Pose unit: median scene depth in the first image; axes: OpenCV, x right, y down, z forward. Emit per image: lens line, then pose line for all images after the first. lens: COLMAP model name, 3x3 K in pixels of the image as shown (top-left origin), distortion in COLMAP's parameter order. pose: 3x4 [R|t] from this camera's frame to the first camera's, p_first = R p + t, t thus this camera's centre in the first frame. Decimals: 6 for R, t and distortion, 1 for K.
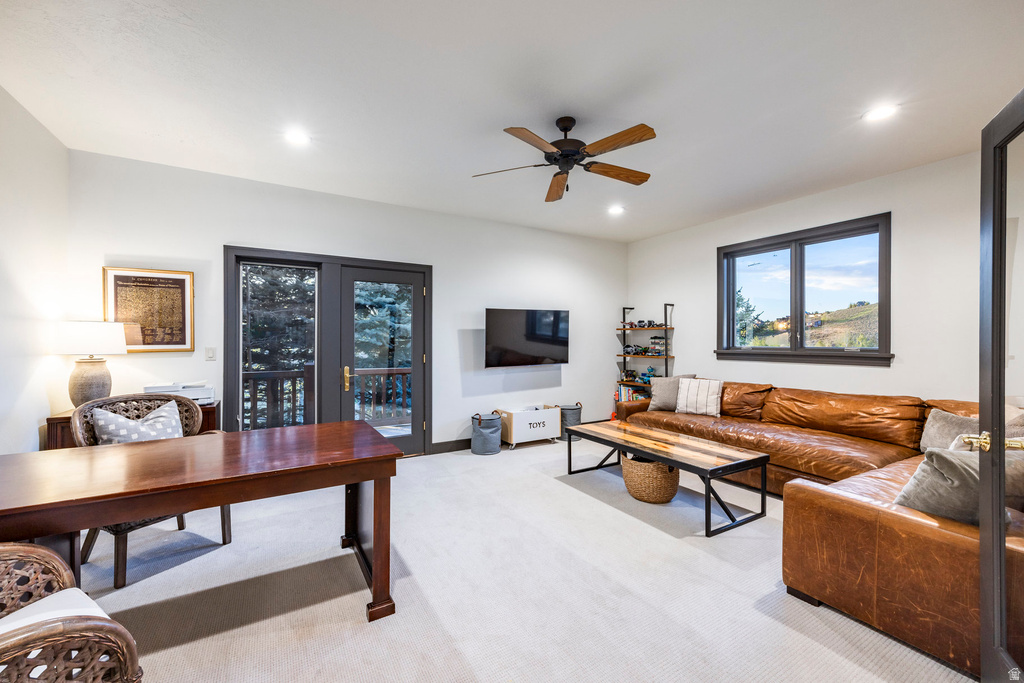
lens RADIAL K [[407.1, 0, 523.4], [0, 407.1, 337.6], [0, 0, 1]] dist [0.001181, 0.000266]
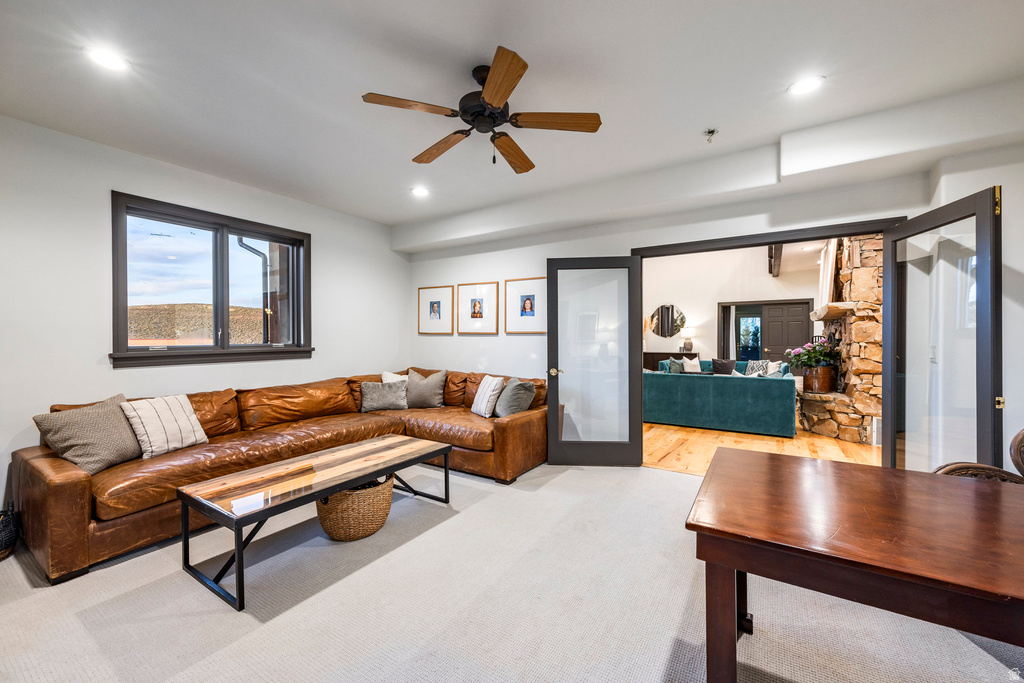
lens RADIAL K [[407.1, 0, 523.4], [0, 407.1, 337.6], [0, 0, 1]] dist [0.001181, 0.000266]
pose [[-0.445491, -0.007638, 0.895254, -0.509739], [-0.006840, 0.999963, 0.005128, -0.001711], [-0.895260, -0.003839, -0.445527, 0.961292]]
